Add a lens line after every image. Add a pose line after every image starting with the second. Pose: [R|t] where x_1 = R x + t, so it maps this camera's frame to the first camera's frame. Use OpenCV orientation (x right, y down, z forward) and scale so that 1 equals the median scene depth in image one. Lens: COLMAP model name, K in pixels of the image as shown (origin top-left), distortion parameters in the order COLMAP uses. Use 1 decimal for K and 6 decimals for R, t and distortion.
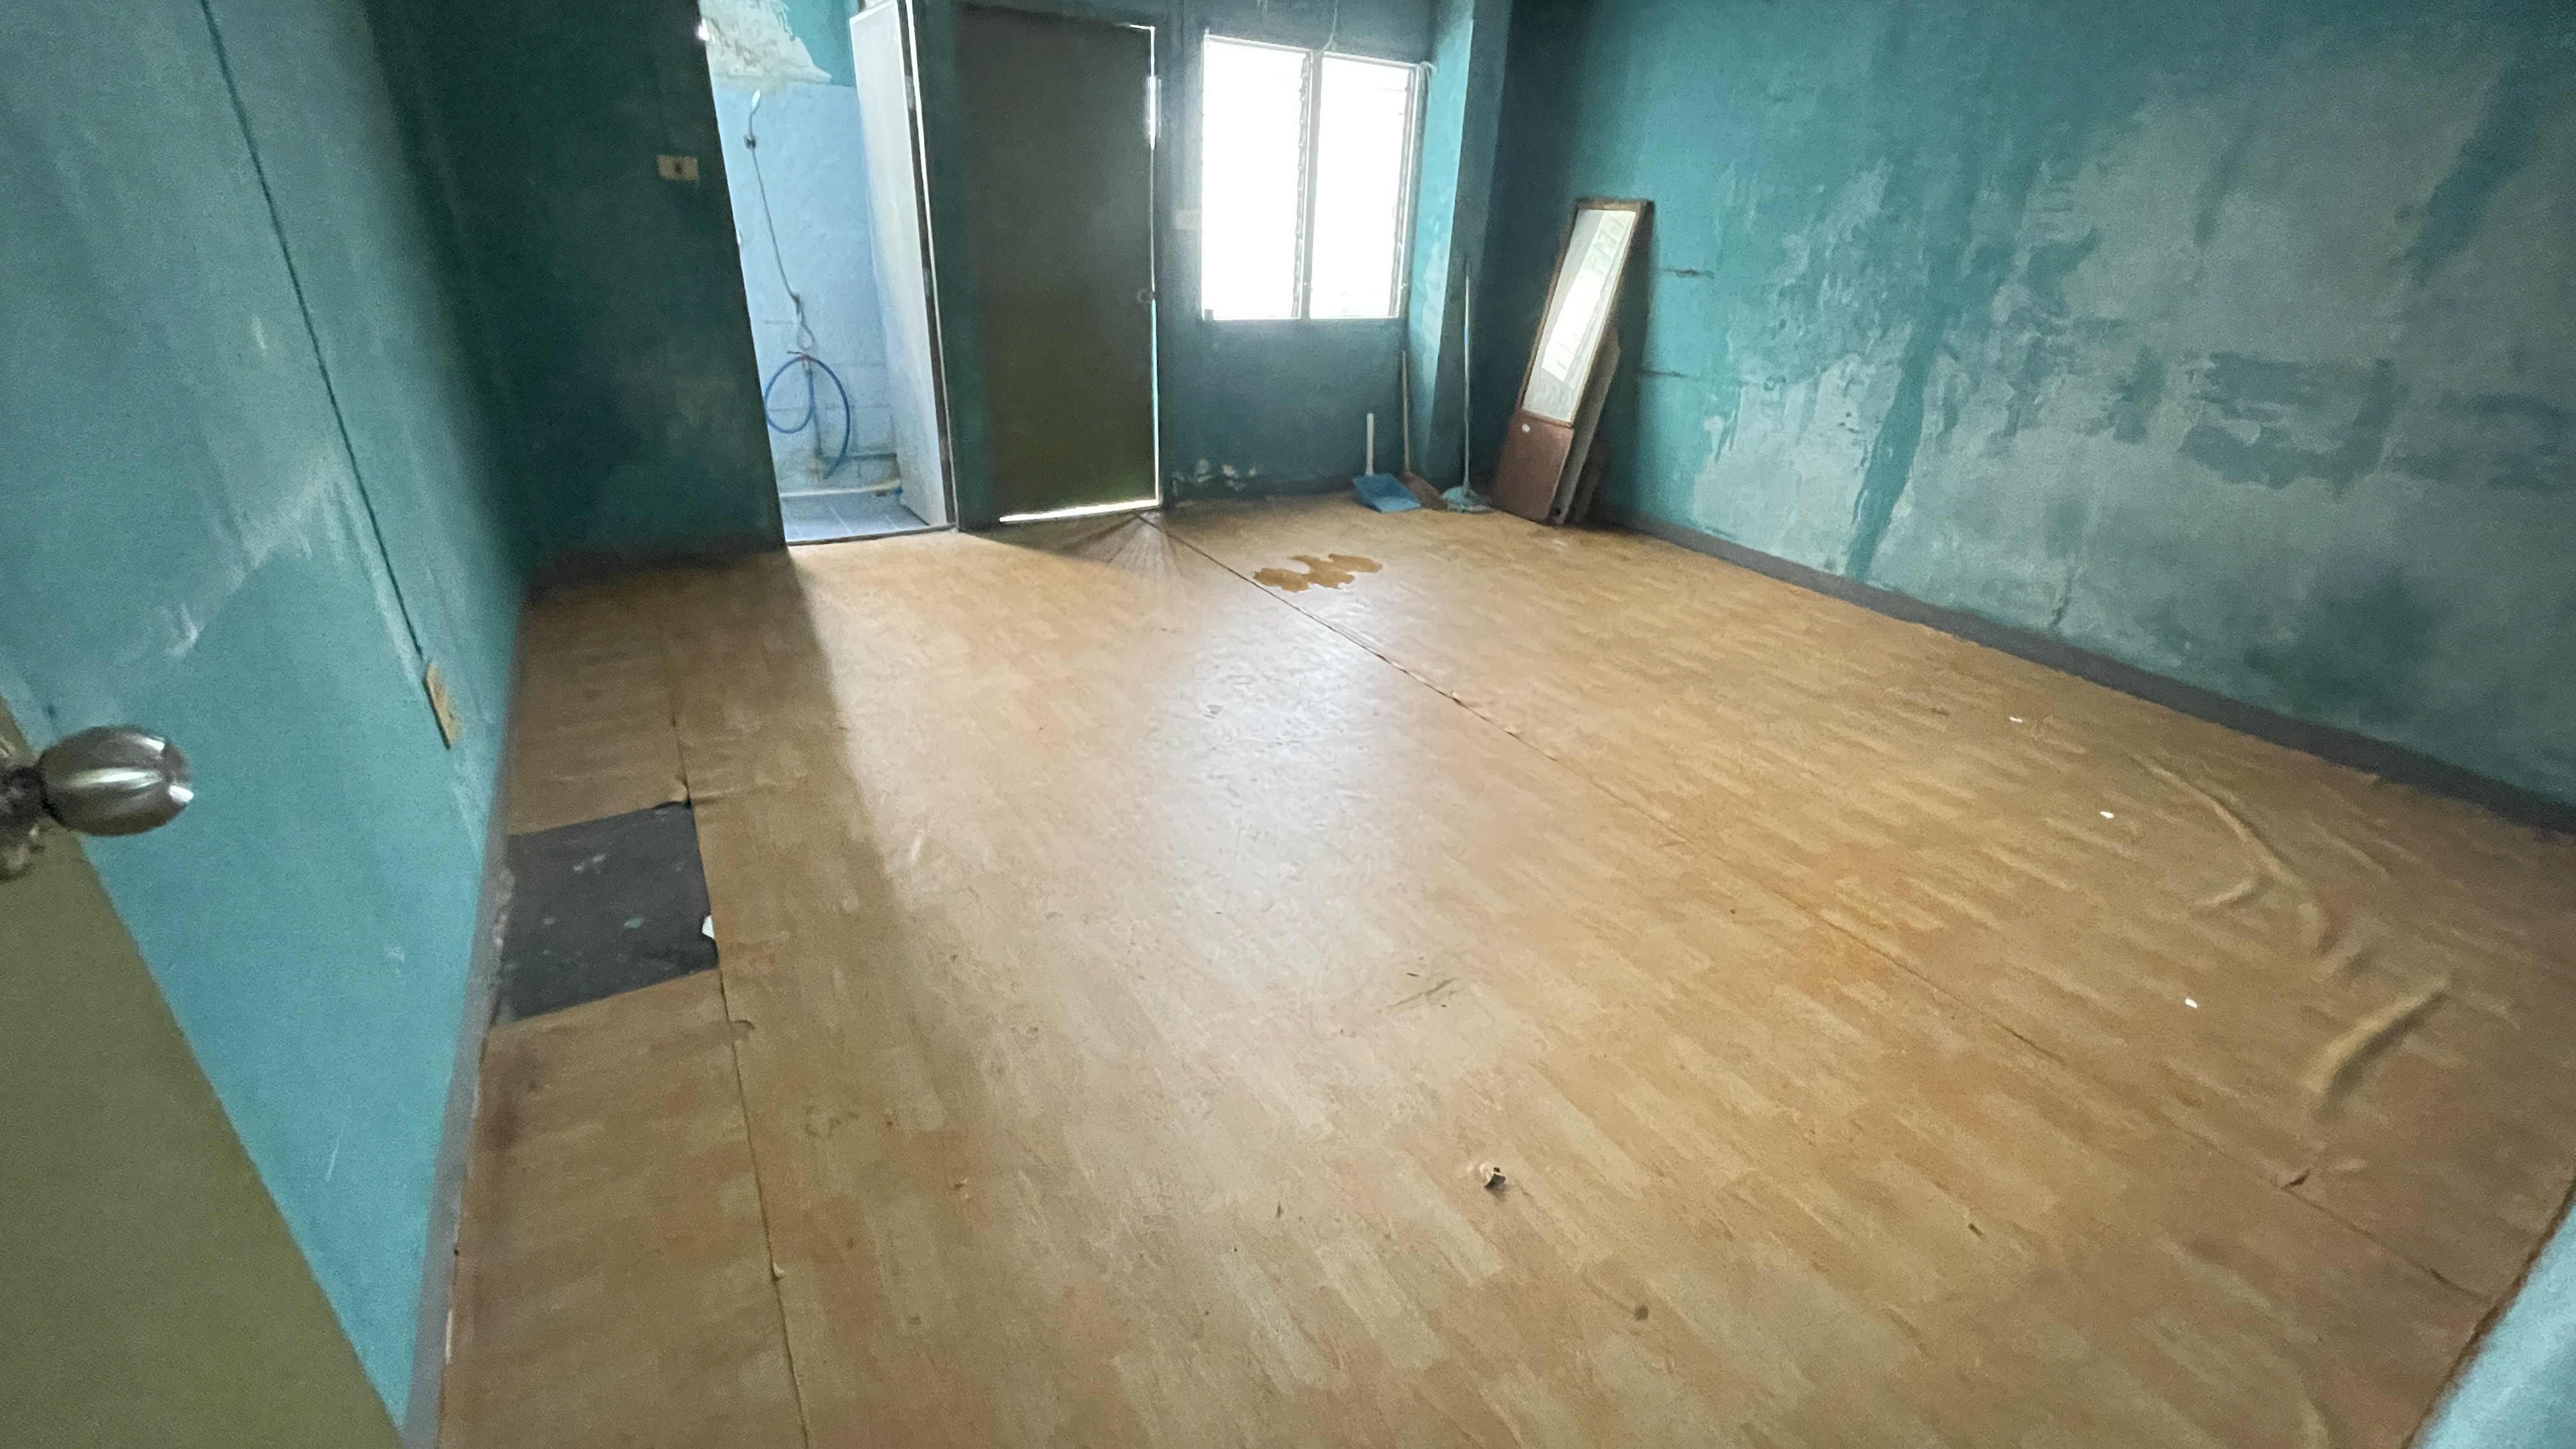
lens RADIAL K [[1032.3, 0, 1288.0], [0, 1032.3, 724.5], [0, 0, 1]] dist [0.000690, 0.000077]
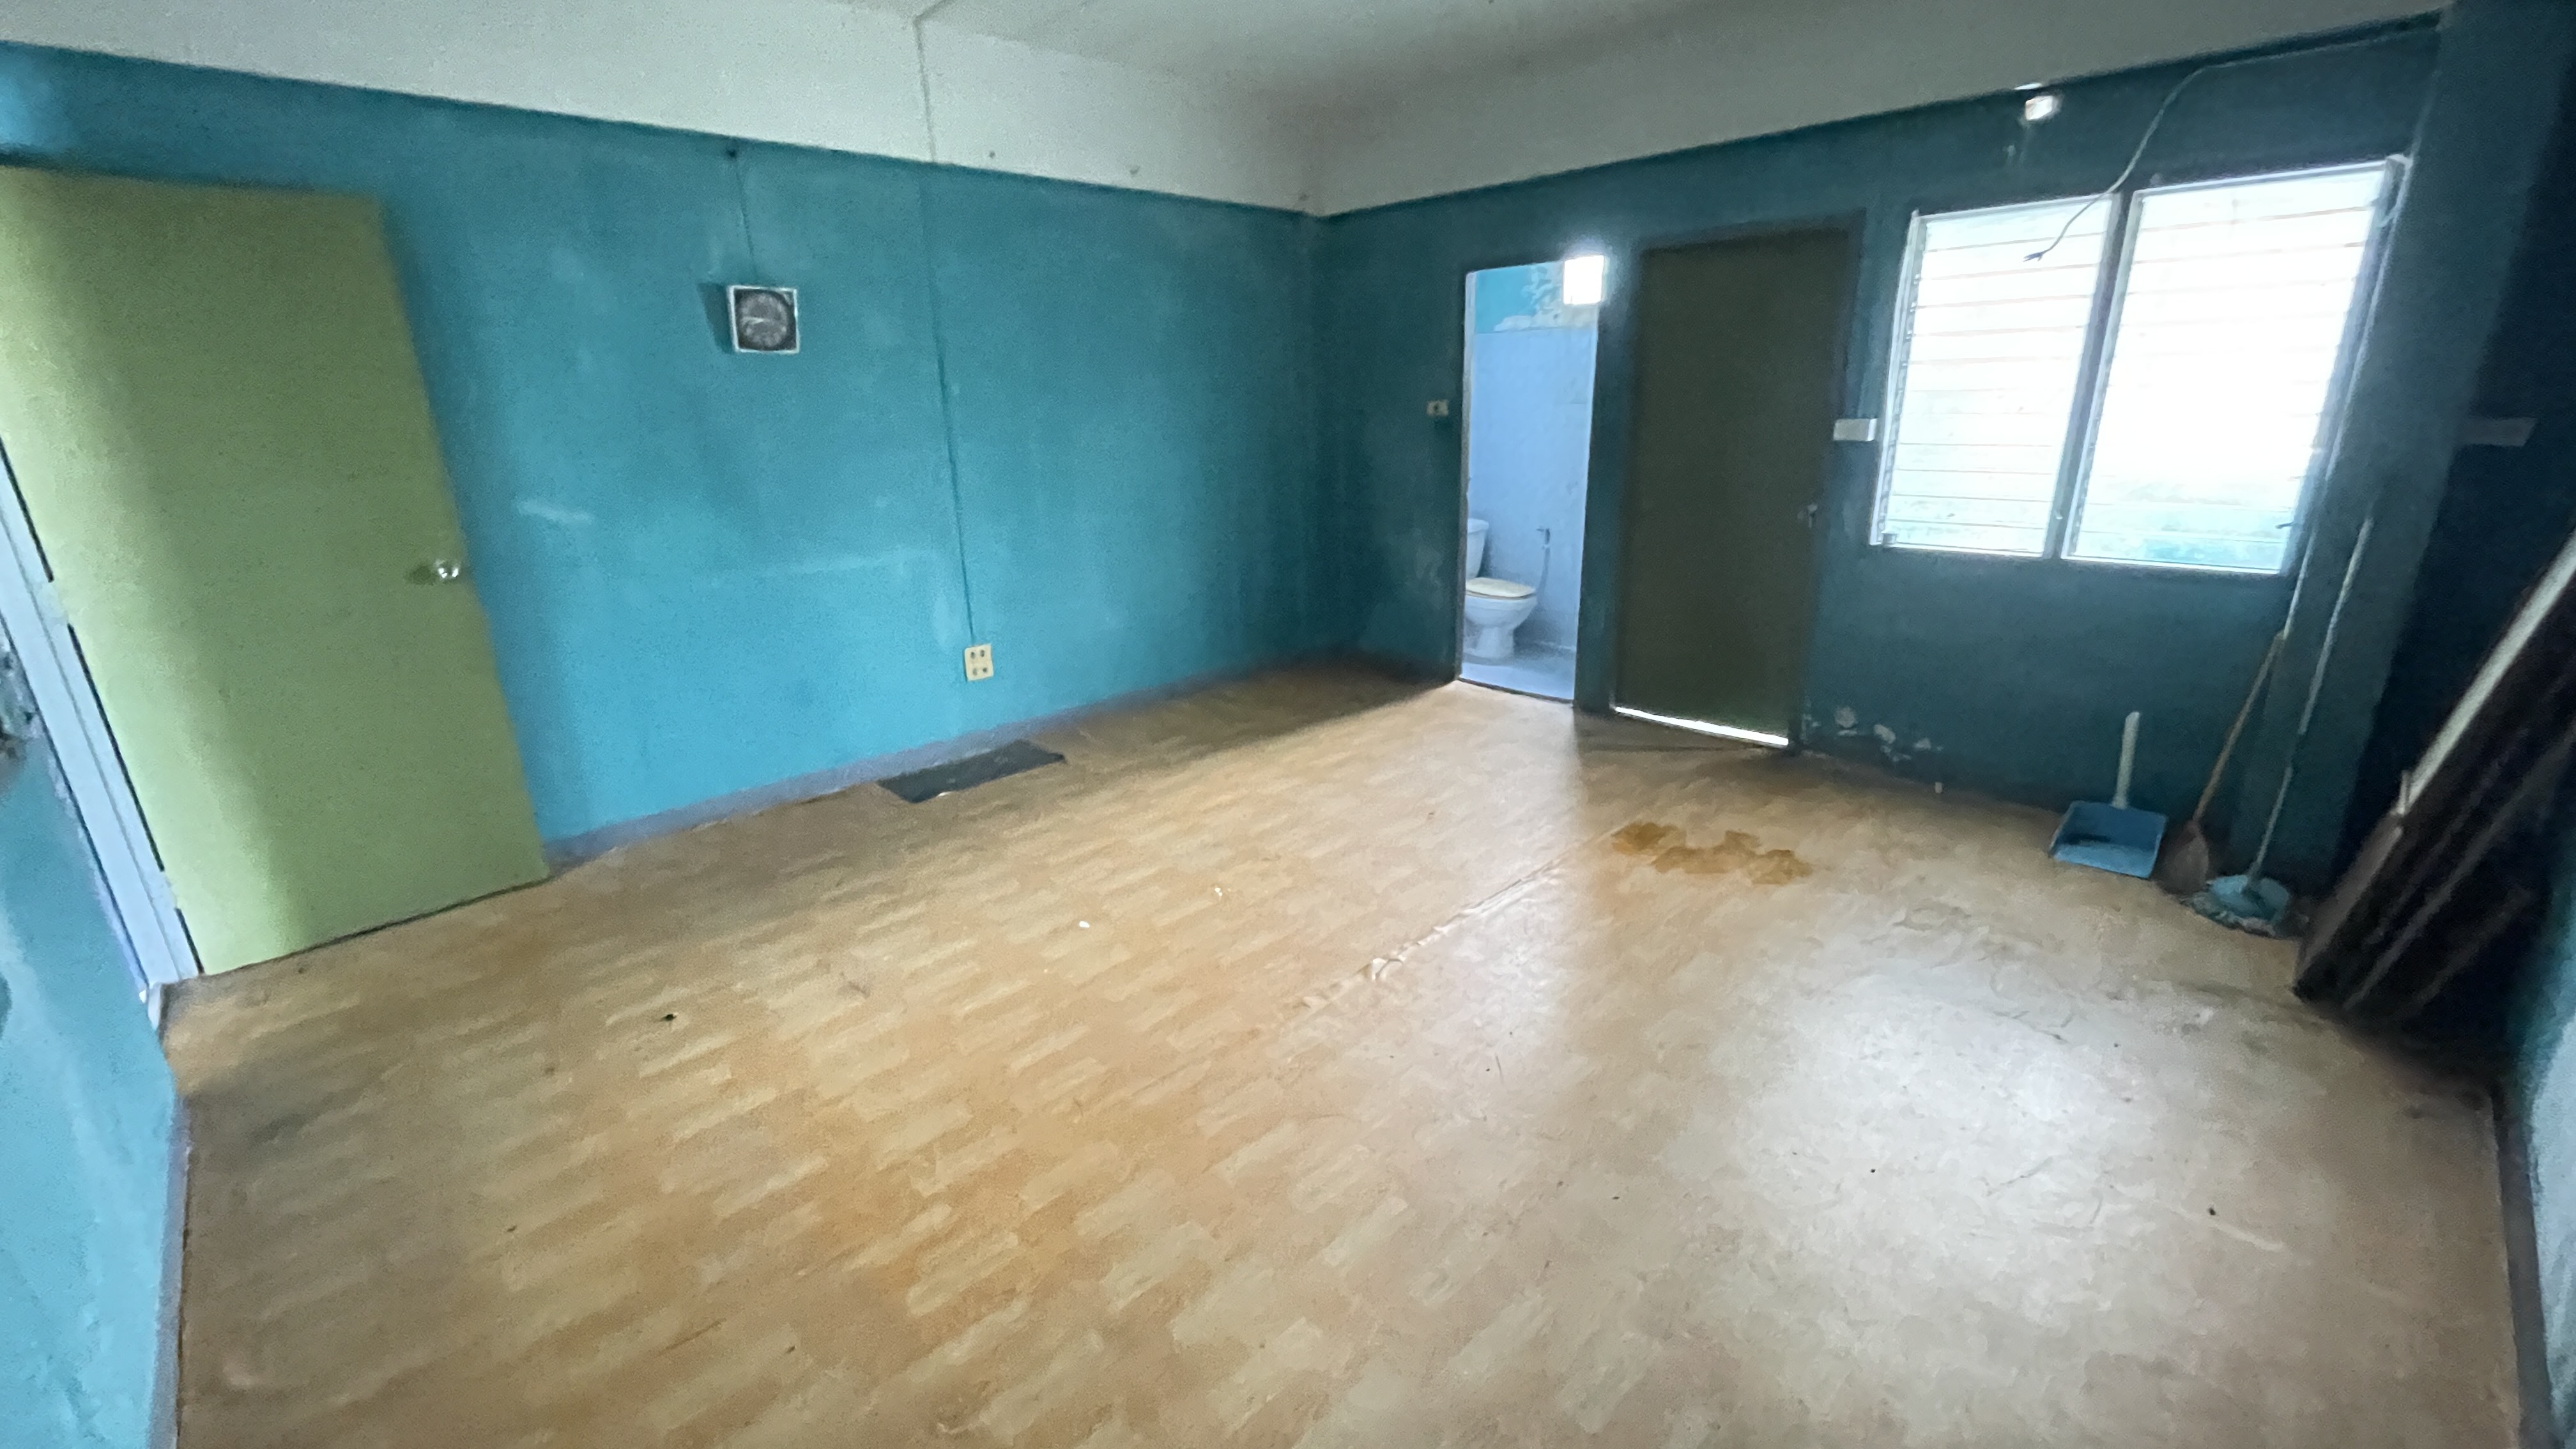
lens RADIAL K [[1042.1, 0, 1288.0], [0, 1042.1, 724.5], [0, 0, 1]] dist [-0.001562, -0.001008]
pose [[0.218809, 0.249197, -0.943411, 0.691572], [-0.396841, 0.905995, 0.147274, -0.228932], [0.891426, 0.342159, 0.297131, 0.451404]]
